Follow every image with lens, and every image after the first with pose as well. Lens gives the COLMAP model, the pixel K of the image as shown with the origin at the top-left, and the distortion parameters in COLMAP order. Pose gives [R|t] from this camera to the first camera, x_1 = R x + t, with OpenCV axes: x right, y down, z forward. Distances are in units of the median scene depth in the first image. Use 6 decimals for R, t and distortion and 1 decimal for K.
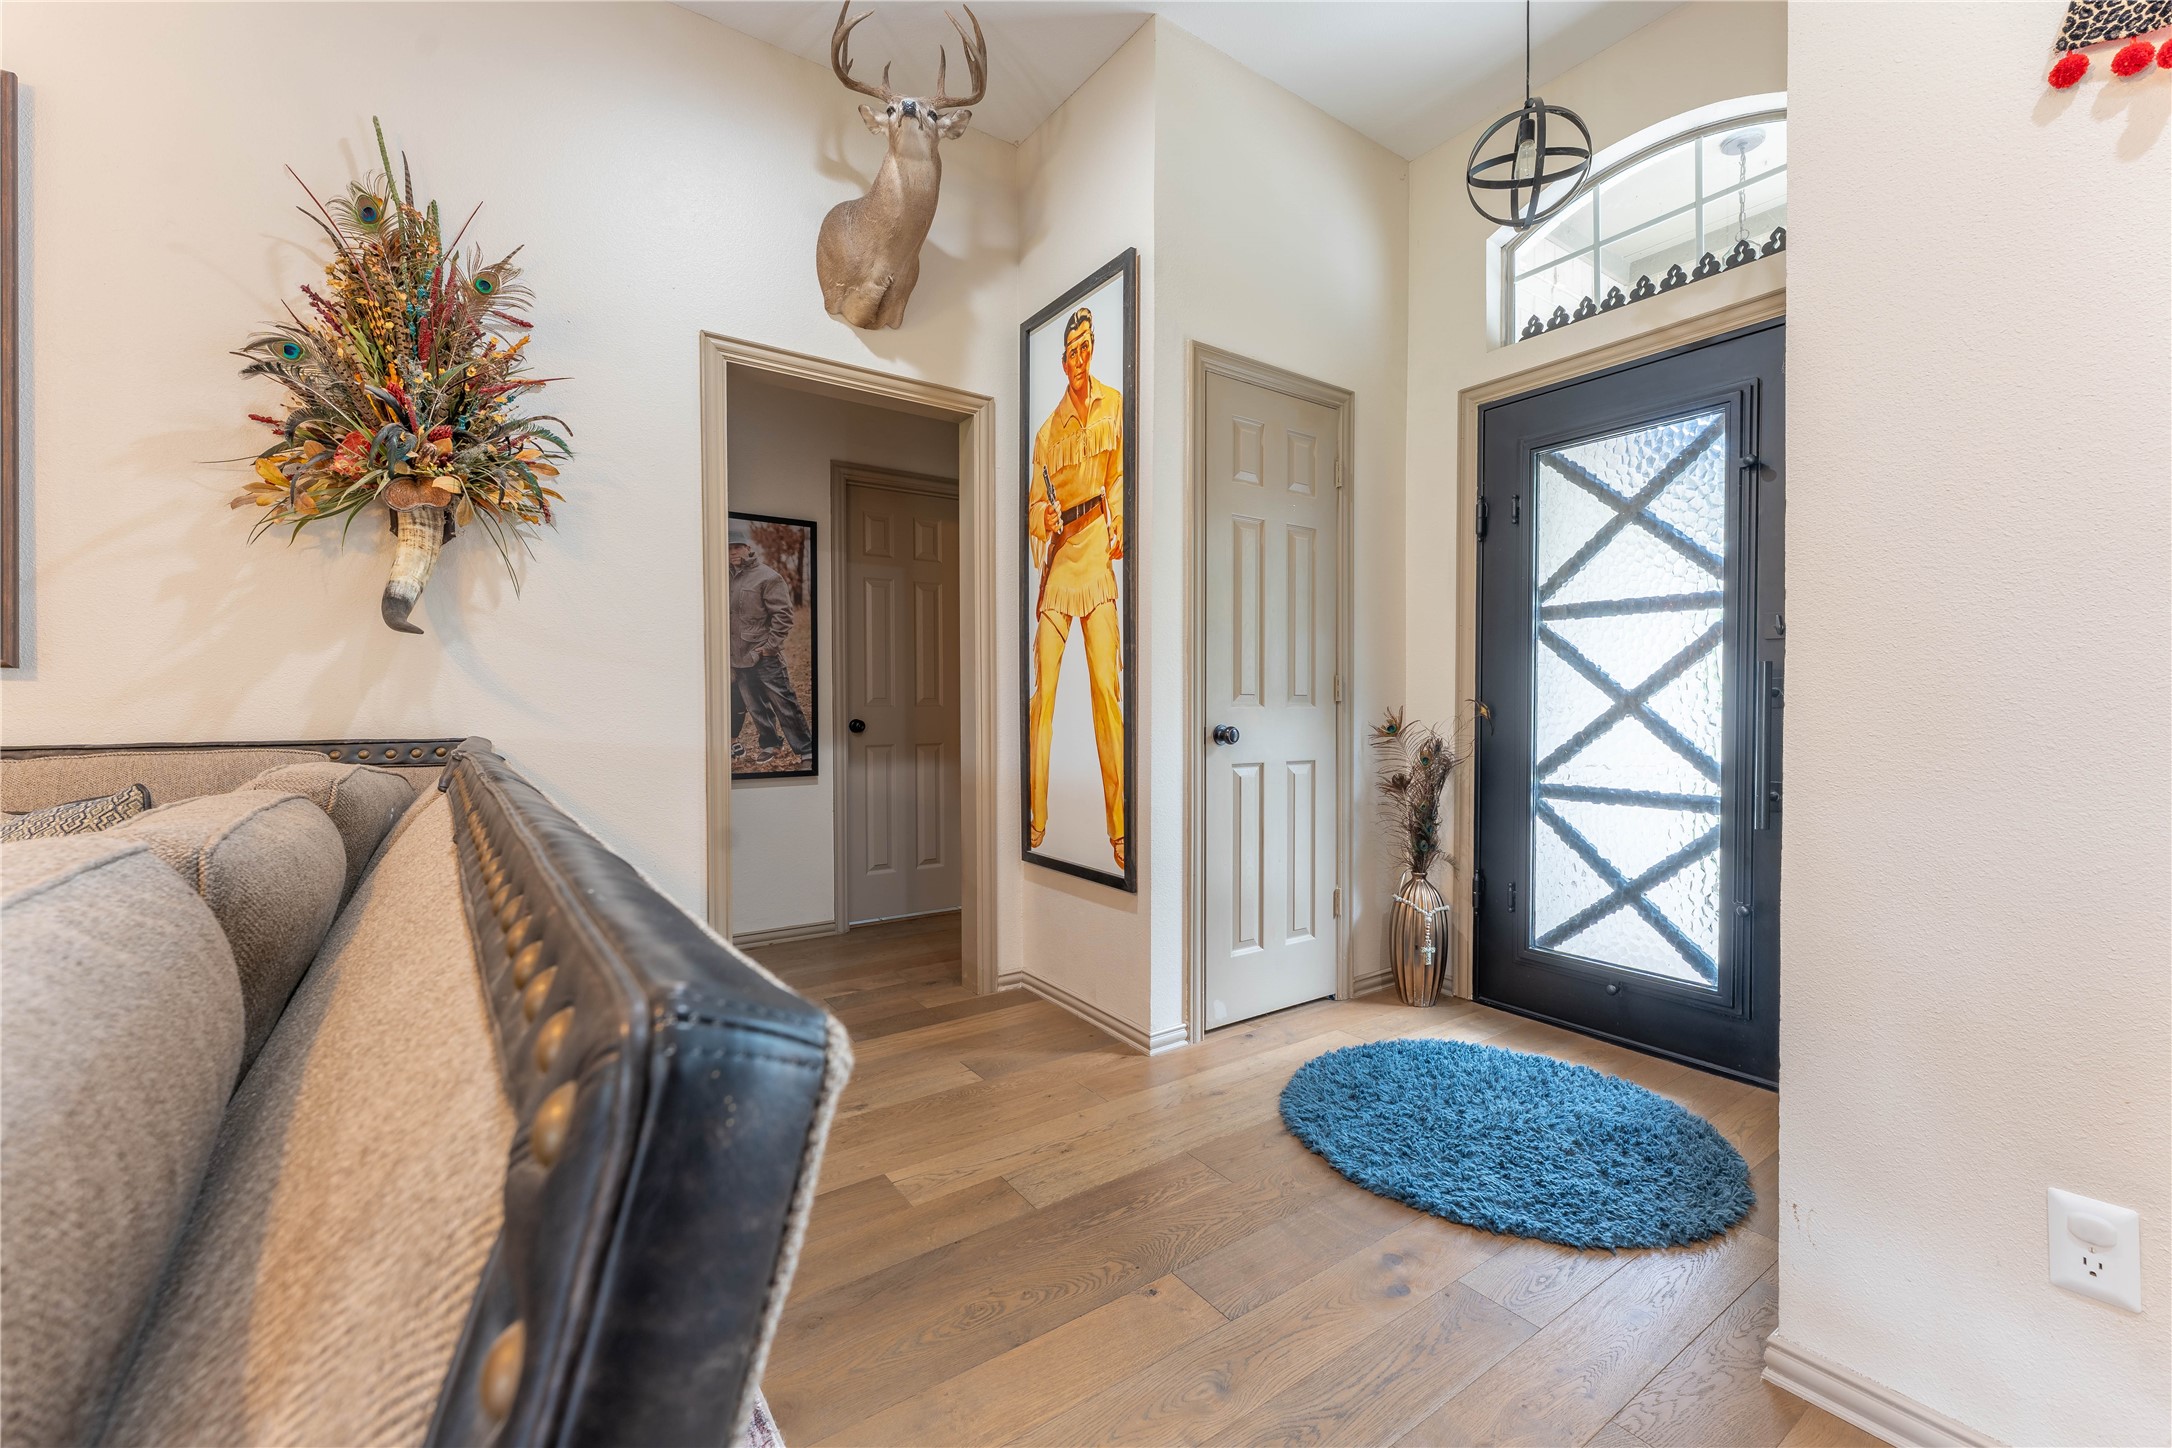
lens RADIAL K [[866.1, 0, 1086.0], [0, 866.1, 724.0], [0, 0, 1]] dist [-0.000514, -0.000019]
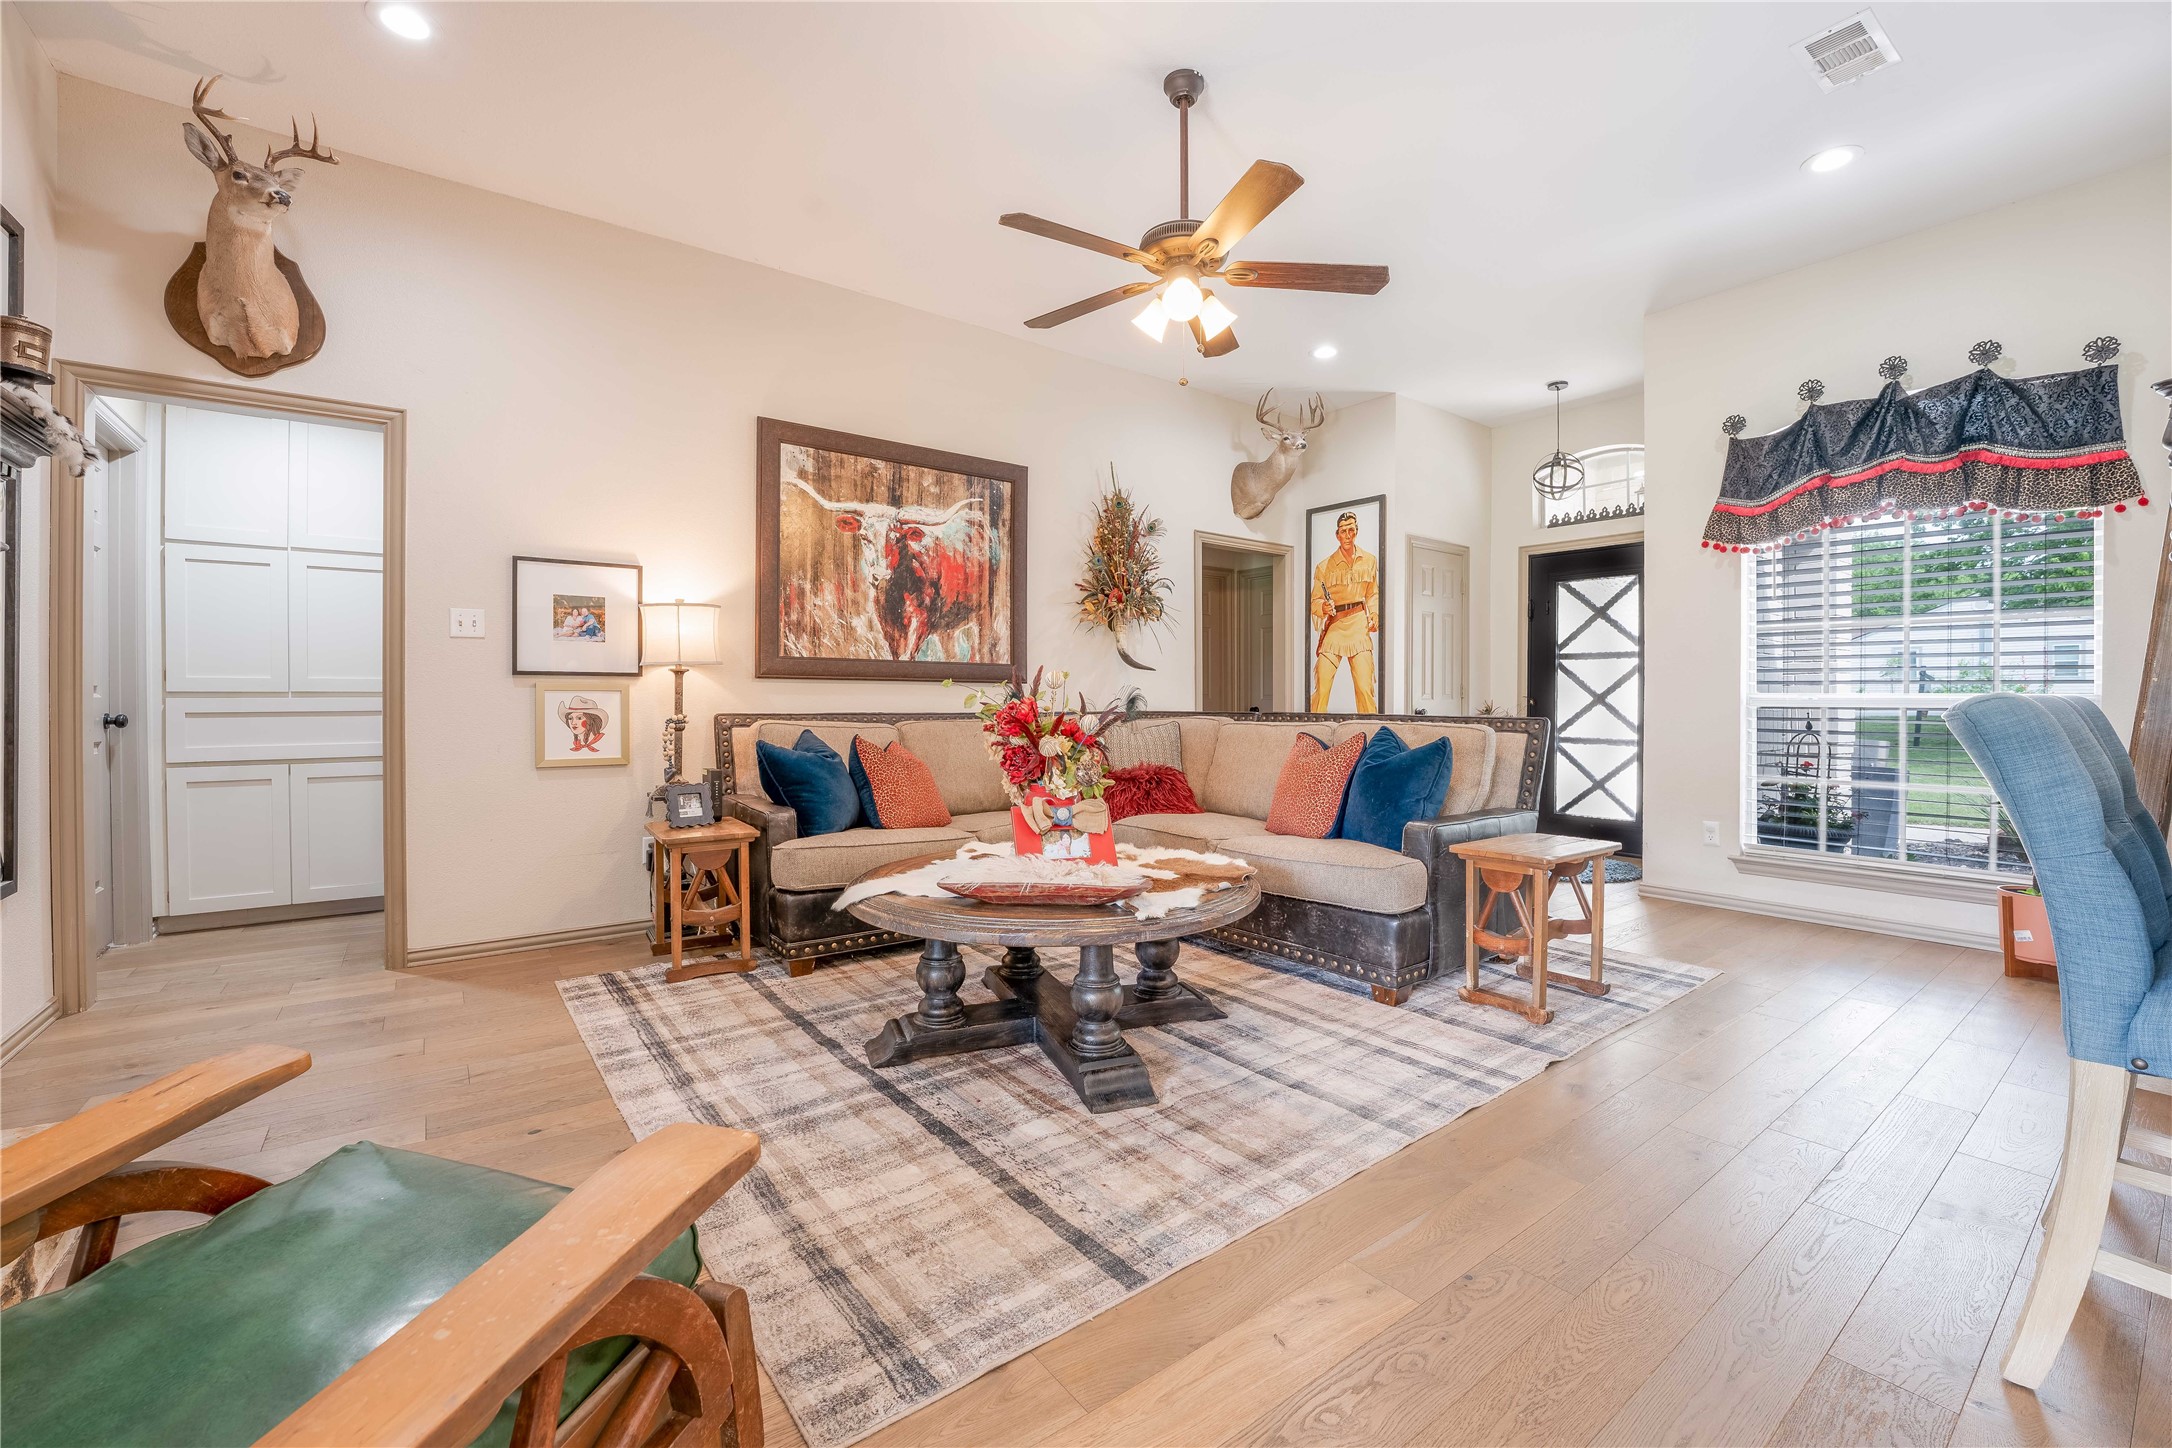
lens RADIAL K [[883.1, 0, 1087.9], [0, 883.1, 707.6], [0, 0, 1]] dist [-0.025195, 0.000122]
pose [[0.999315, 0.004416, 0.036741, -0.810508], [-0.004076, 0.999948, -0.009309, 0.025442], [-0.036780, 0.009153, 0.999281, -1.265104]]
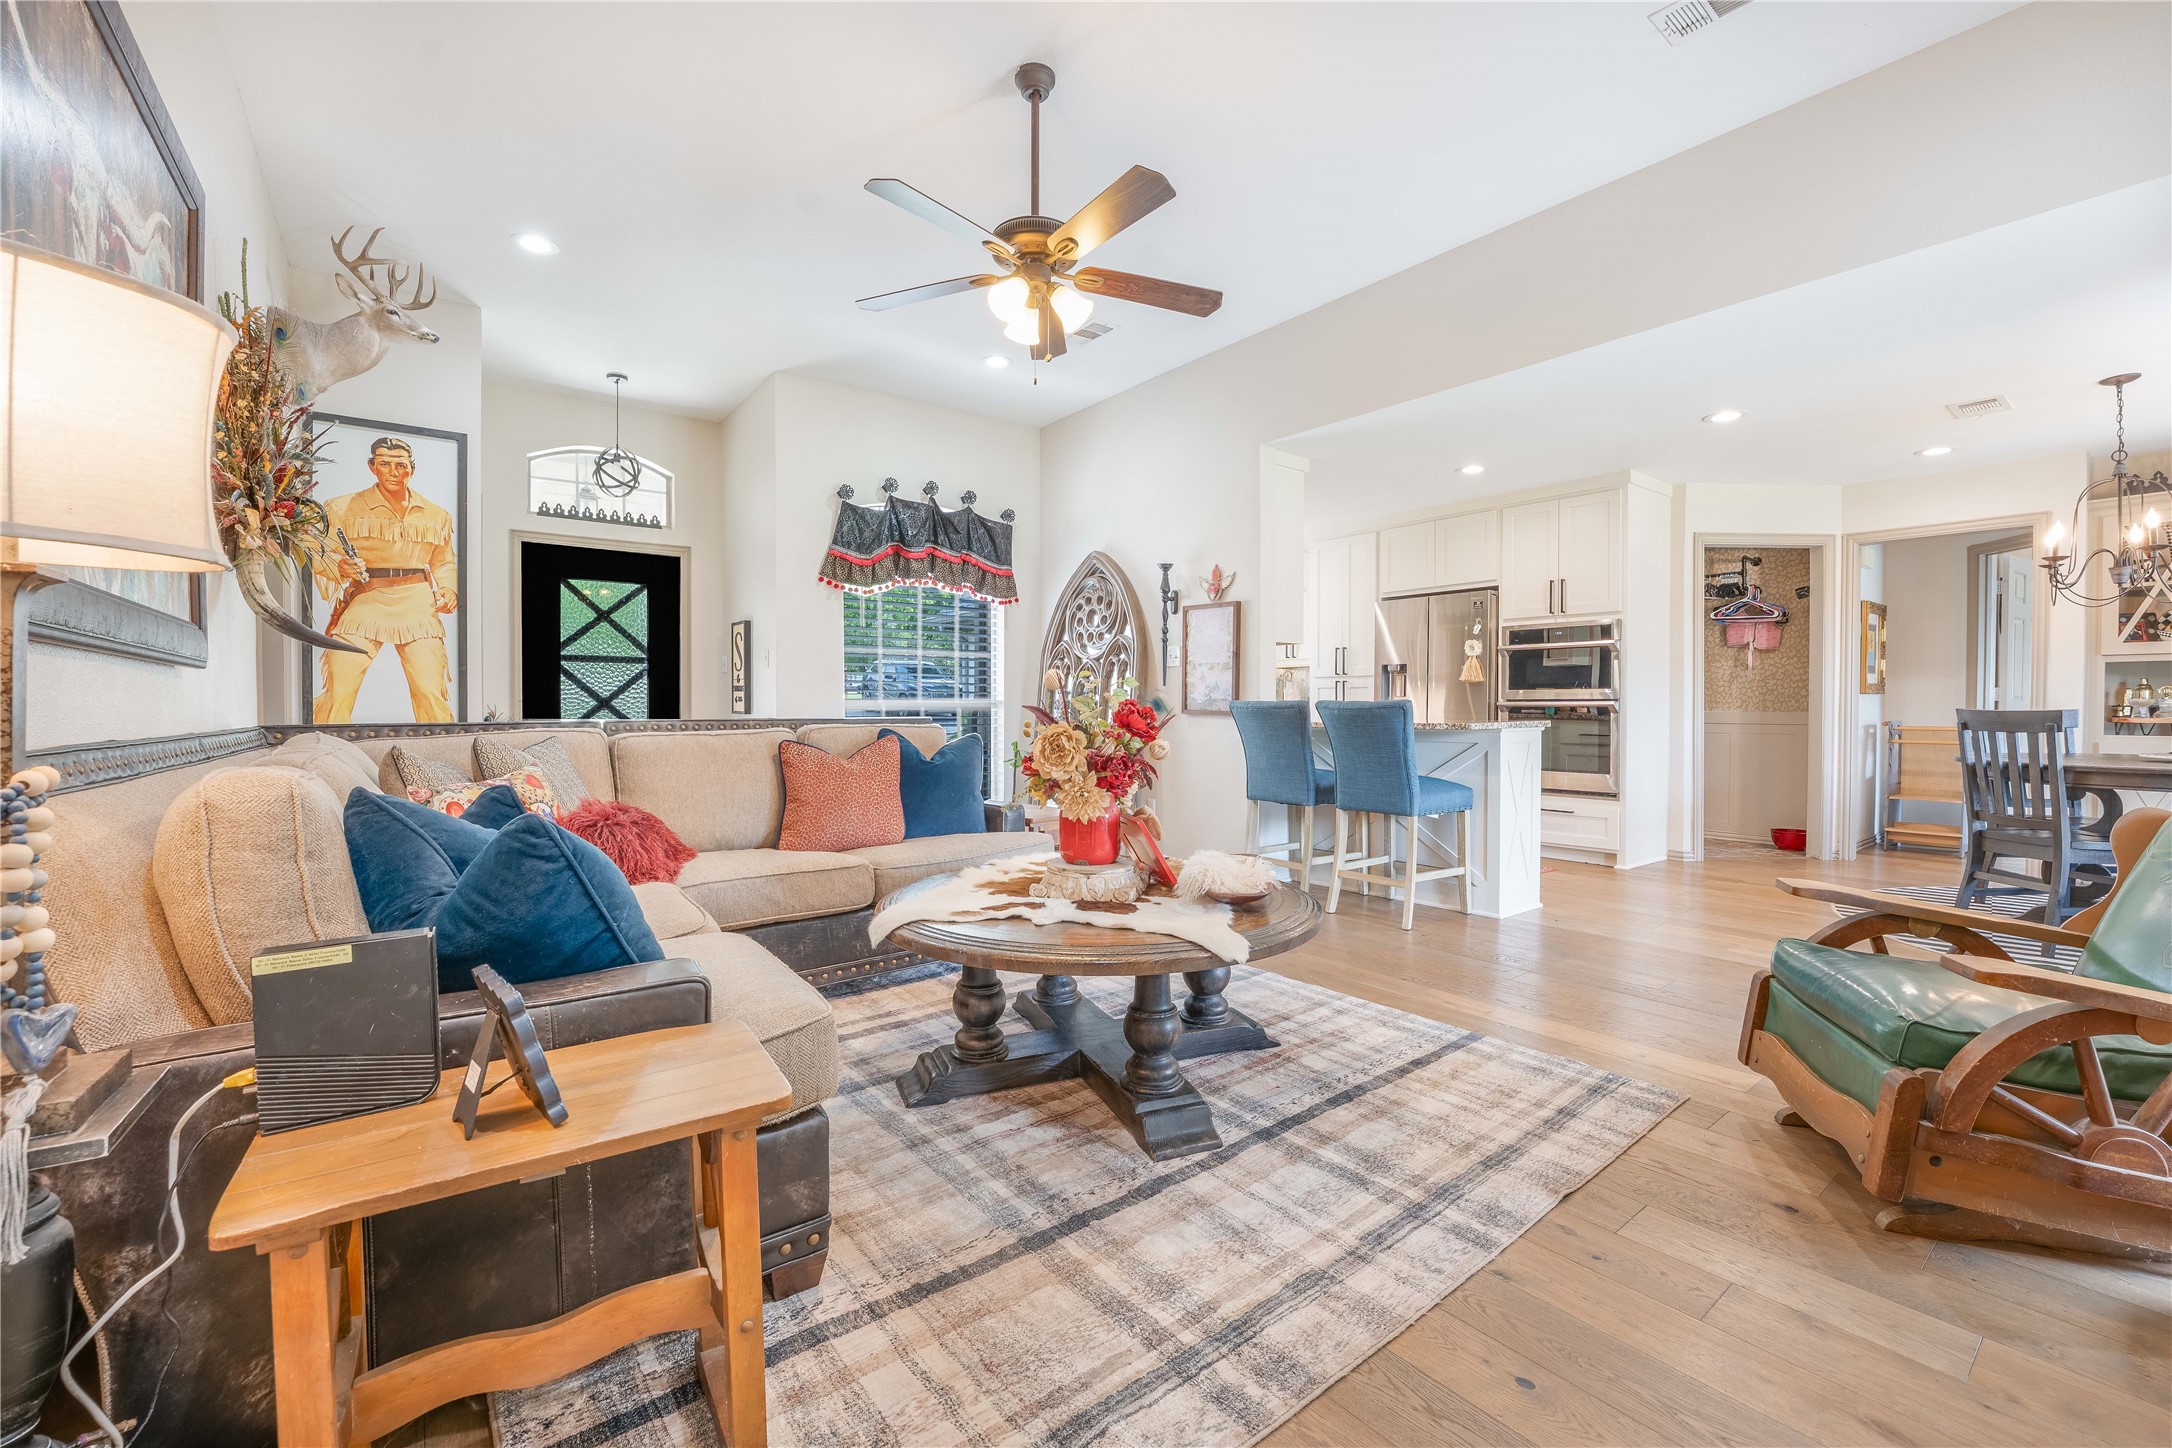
lens RADIAL K [[895.7, 0, 1111.8], [0, 895.7, 723.0], [0, 0, 1]] dist [-0.028769, -0.000127]
pose [[-0.059009, -0.017086, 0.998111, -1.797586], [0.019901, 0.999635, 0.018289, 0.011307], [-0.998059, 0.020942, -0.058647, -0.157731]]
